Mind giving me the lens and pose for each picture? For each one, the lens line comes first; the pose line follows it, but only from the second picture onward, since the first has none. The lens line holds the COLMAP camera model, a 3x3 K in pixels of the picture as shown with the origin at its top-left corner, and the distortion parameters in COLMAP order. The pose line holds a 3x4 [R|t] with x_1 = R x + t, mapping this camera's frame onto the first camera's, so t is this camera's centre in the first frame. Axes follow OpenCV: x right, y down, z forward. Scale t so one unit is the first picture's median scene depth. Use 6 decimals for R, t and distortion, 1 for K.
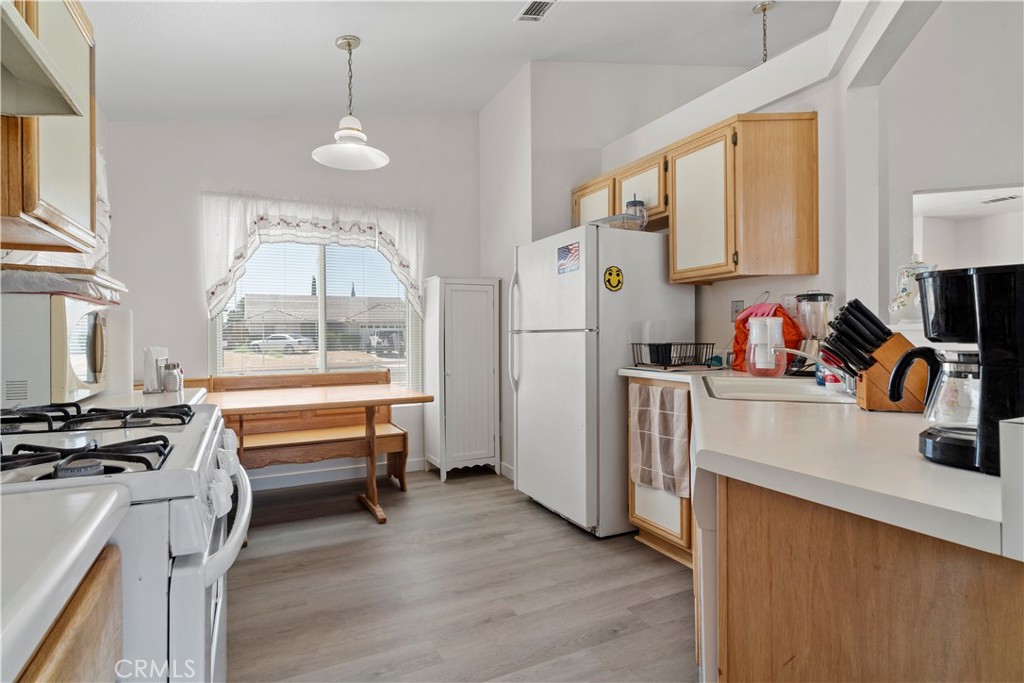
lens RADIAL K [[530.3, 0, 508.2], [0, 530.3, 337.4], [0, 0, 1]] dist [-0.009342, 0.001900]
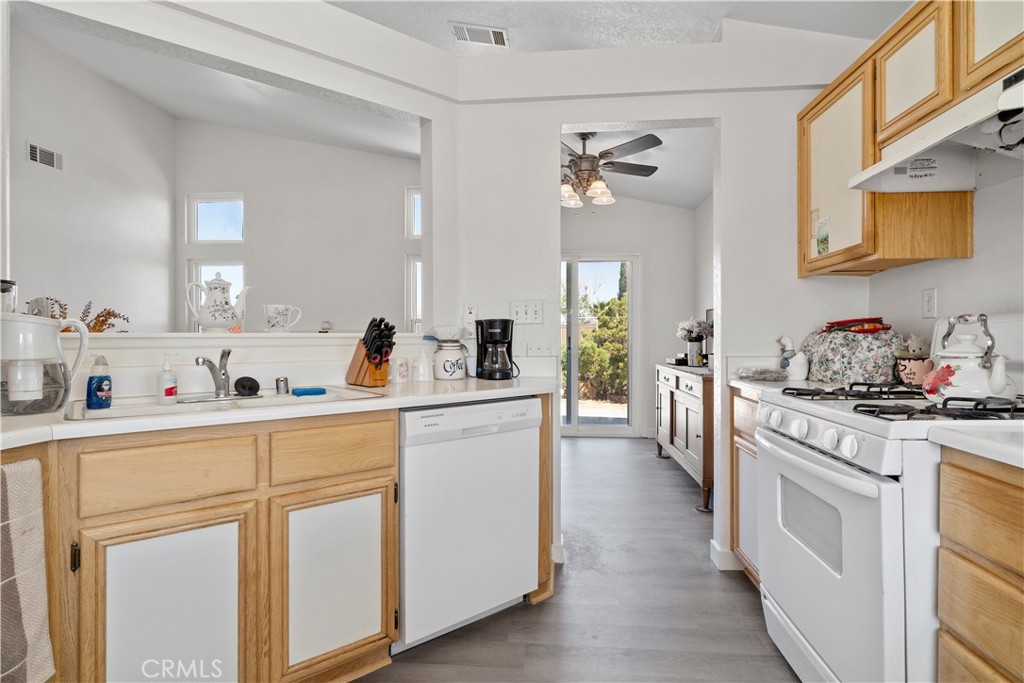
lens RADIAL K [[530.3, 0, 511.0], [0, 530.3, 340.8], [0, 0, 1]] dist [-0.009342, 0.001900]
pose [[-0.854216, 0.004682, 0.519897, -0.237830], [0.012163, 0.999866, 0.010980, -0.006035], [-0.519776, 0.015703, -0.854158, 1.017625]]
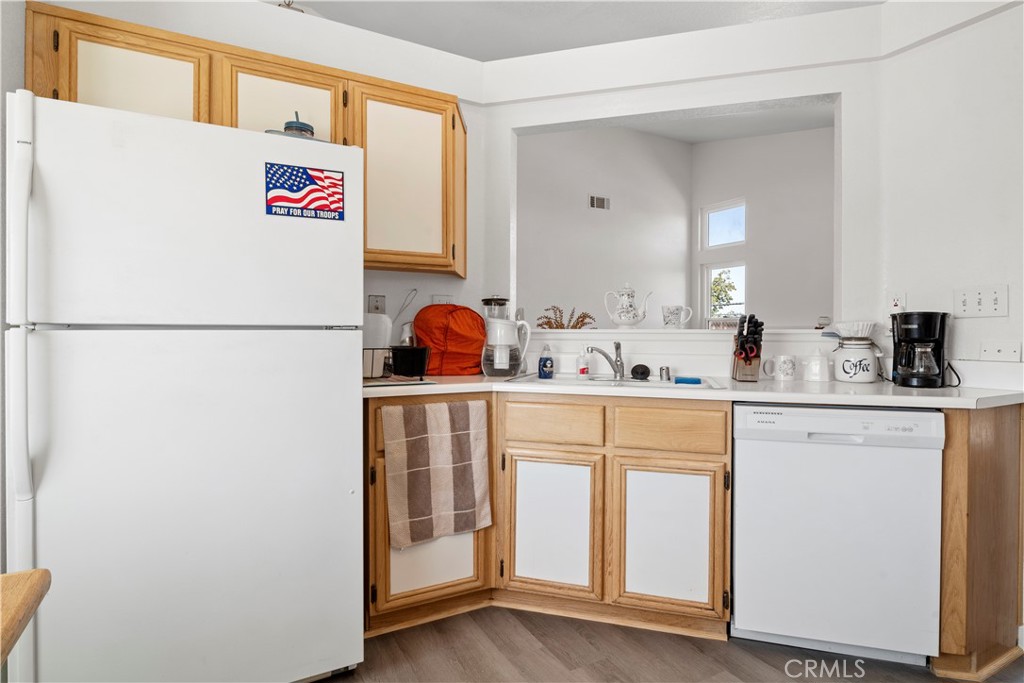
lens RADIAL K [[530.3, 0, 508.2], [0, 530.3, 336.5], [0, 0, 1]] dist [-0.009342, 0.001900]
pose [[-0.042429, -0.003001, 0.999095, -0.445377], [0.005041, 0.999982, 0.003218, -0.005111], [-0.999087, 0.005172, -0.042413, 0.858801]]
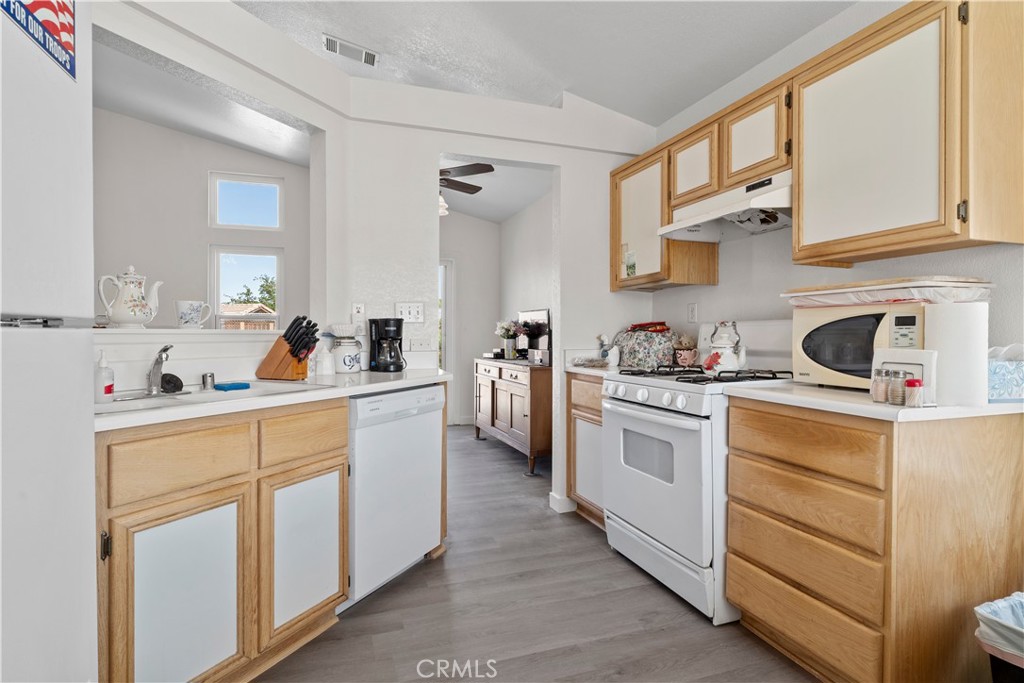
lens RADIAL K [[530.3, 0, 512.6], [0, 530.3, 340.6], [0, 0, 1]] dist [-0.009342, 0.001900]
pose [[-0.994162, 0.004172, 0.107821, -0.096529], [0.006303, 0.999791, 0.019431, -0.008728], [-0.107718, 0.019997, -0.993980, 1.242793]]
